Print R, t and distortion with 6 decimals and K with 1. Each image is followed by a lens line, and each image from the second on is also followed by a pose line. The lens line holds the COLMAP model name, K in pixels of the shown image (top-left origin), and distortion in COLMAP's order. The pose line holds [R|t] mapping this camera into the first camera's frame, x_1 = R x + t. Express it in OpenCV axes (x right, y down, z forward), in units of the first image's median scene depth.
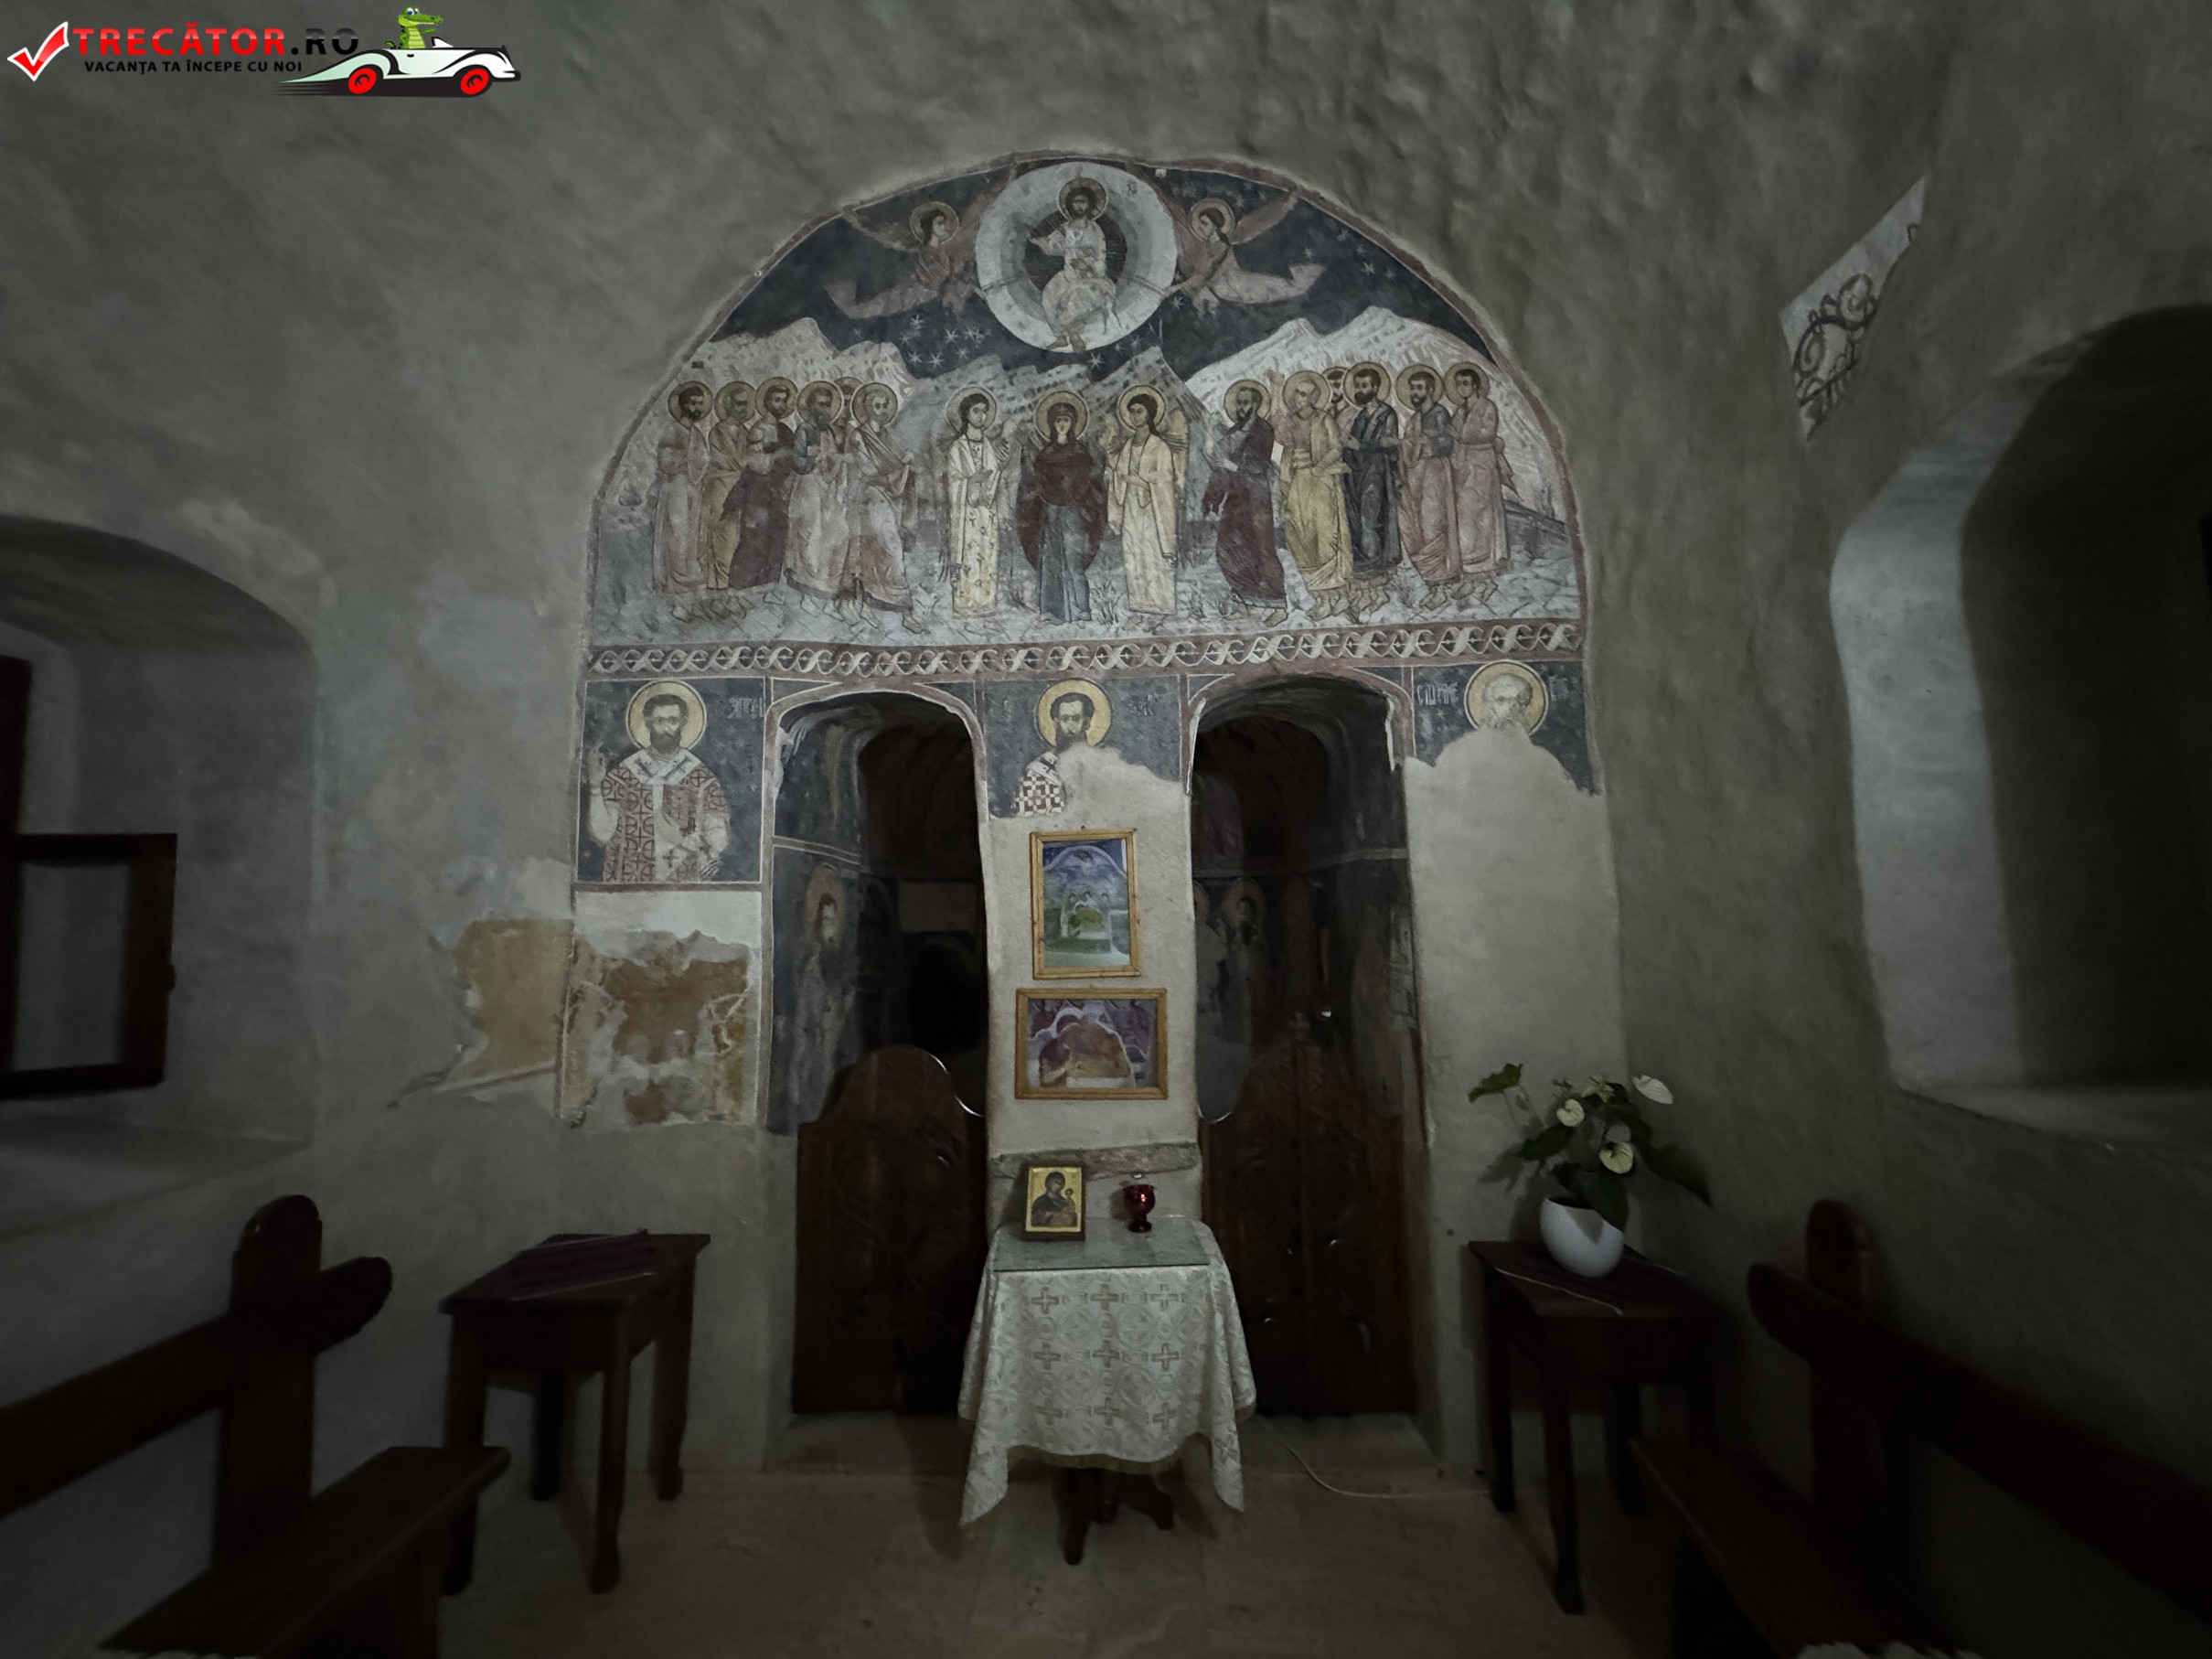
lens RADIAL K [[884.3, 0, 1106.0], [0, 884.3, 829.5], [0, 0, 1]] dist [-0.001416, -0.000139]
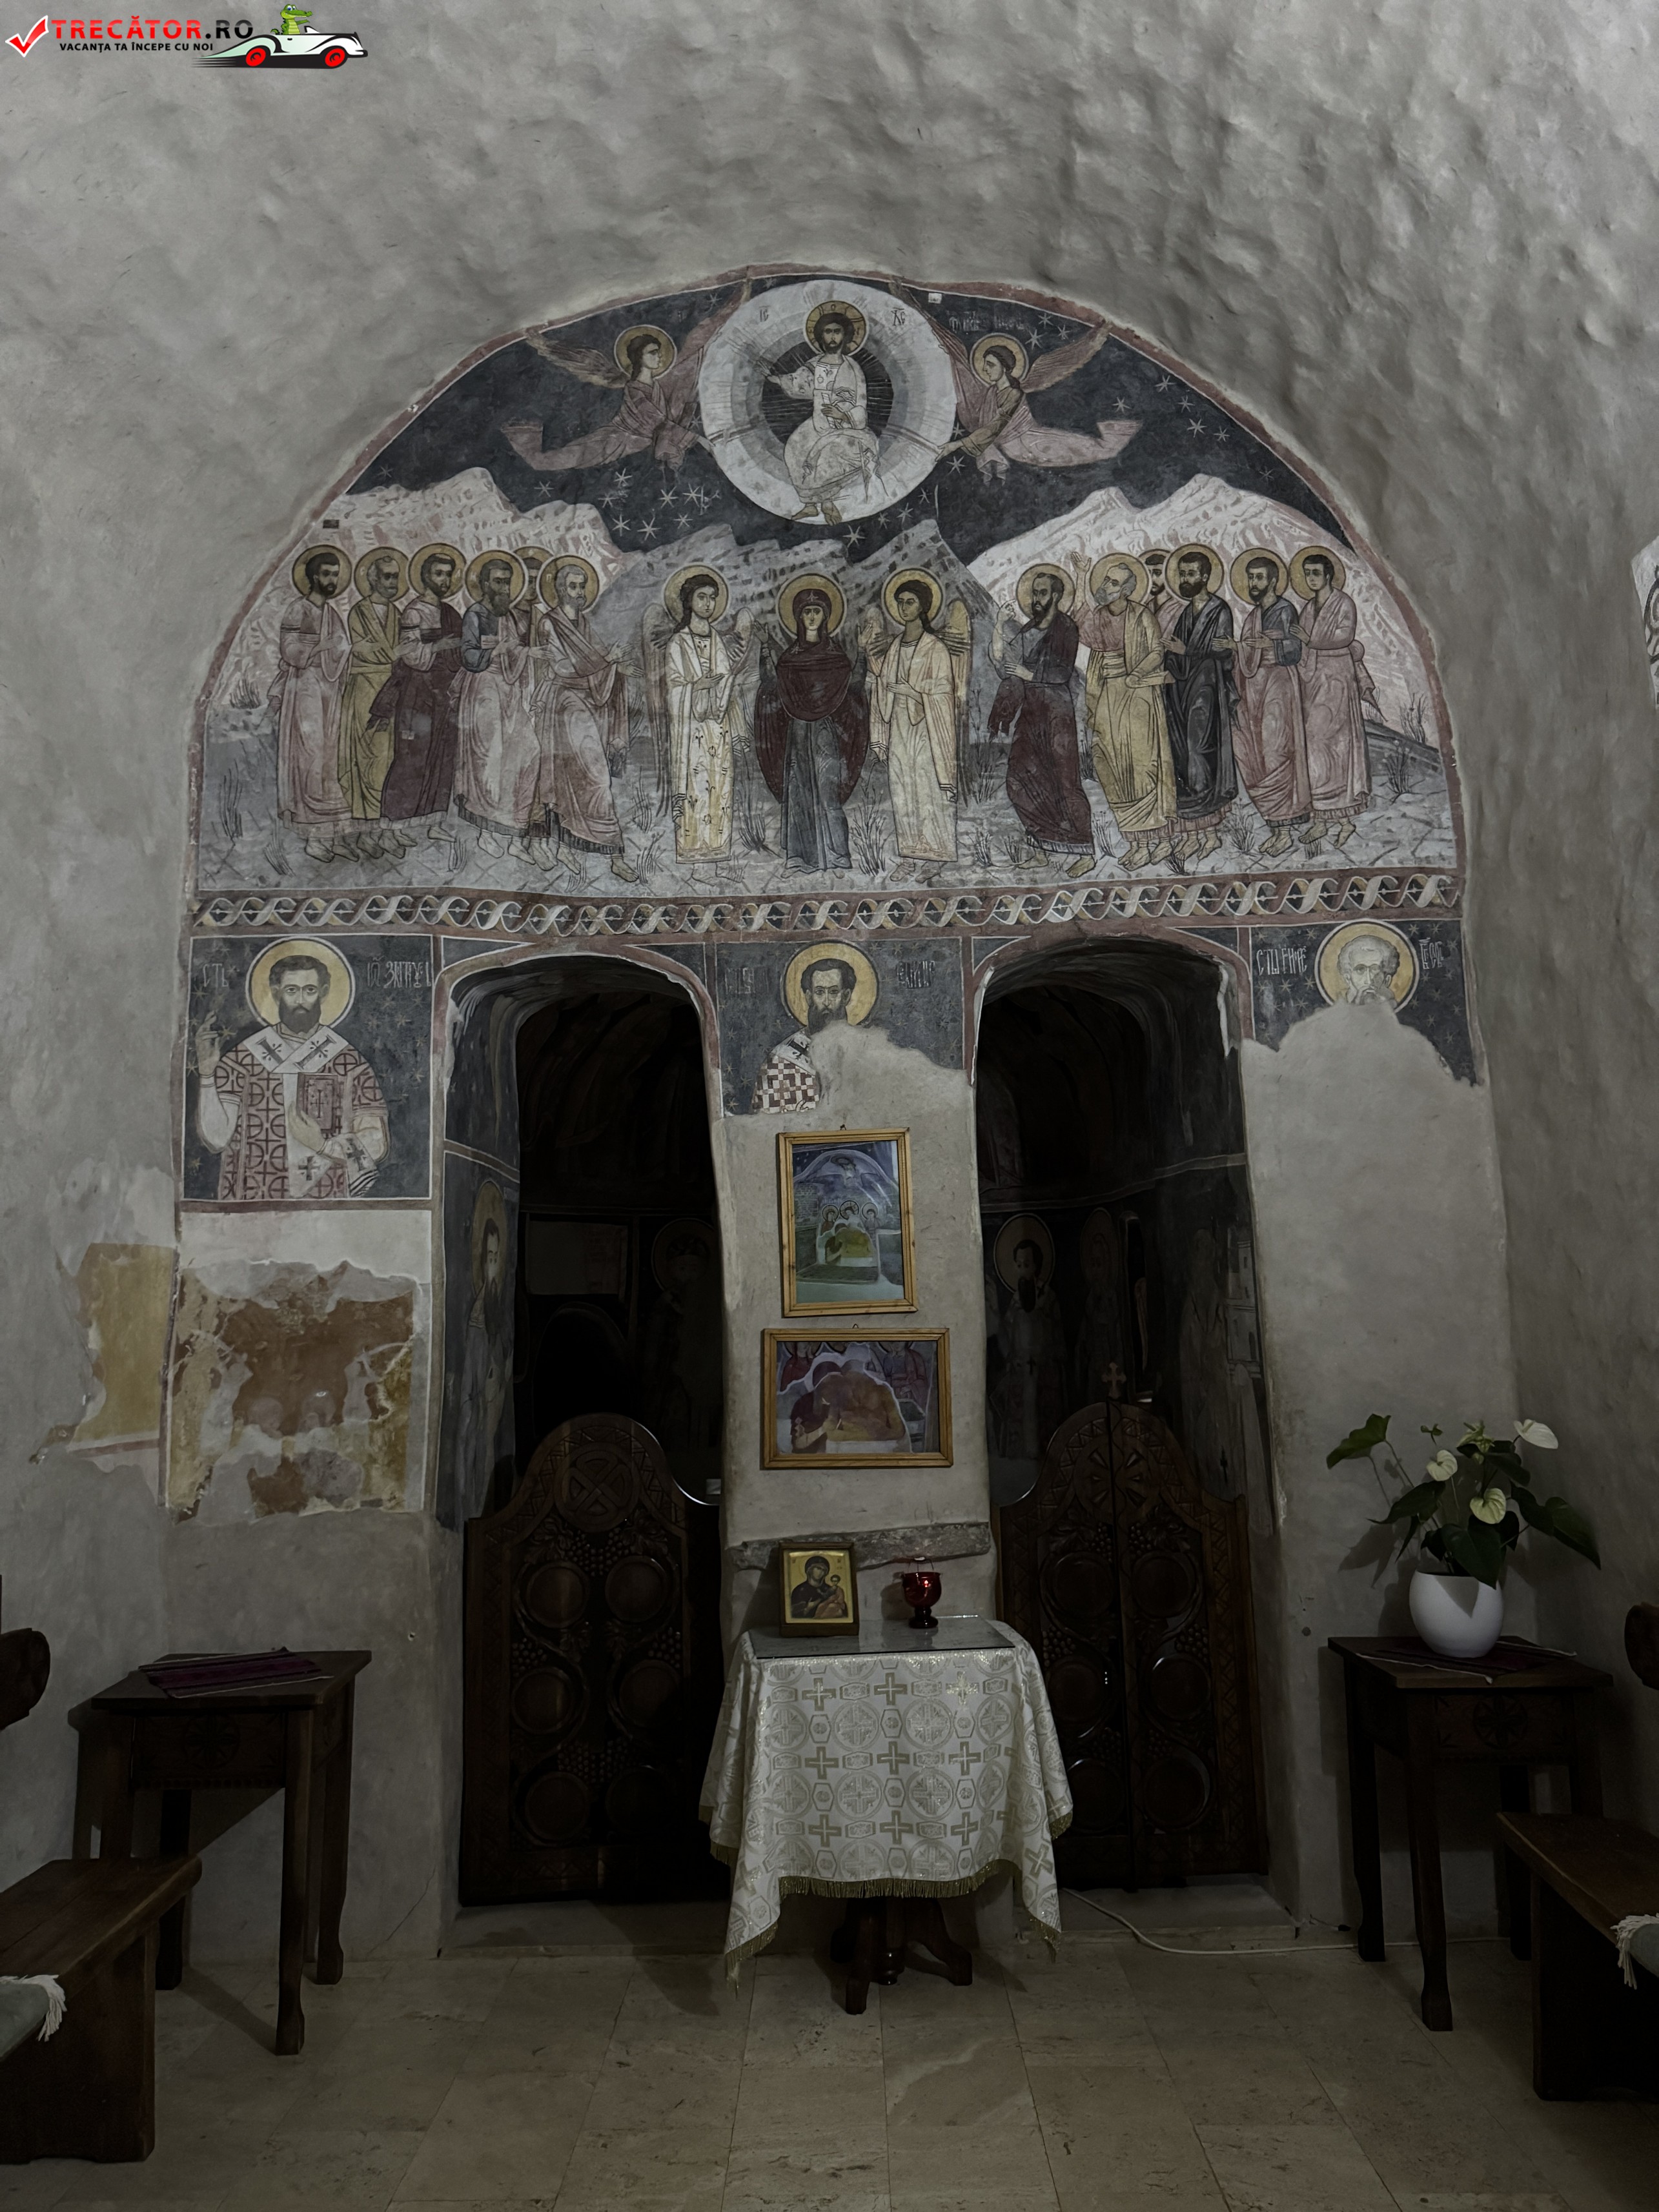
lens RADIAL K [[1531.0, 0, 849.1], [0, 1531.0, 1113.4], [0, 0, 1]] dist [0.185028, -0.394329]
pose [[0.998249, -0.000803, 0.059145, -0.100494], [0.002622, 0.999526, -0.030690, 0.027234], [-0.059092, 0.030791, 0.997778, -0.376800]]
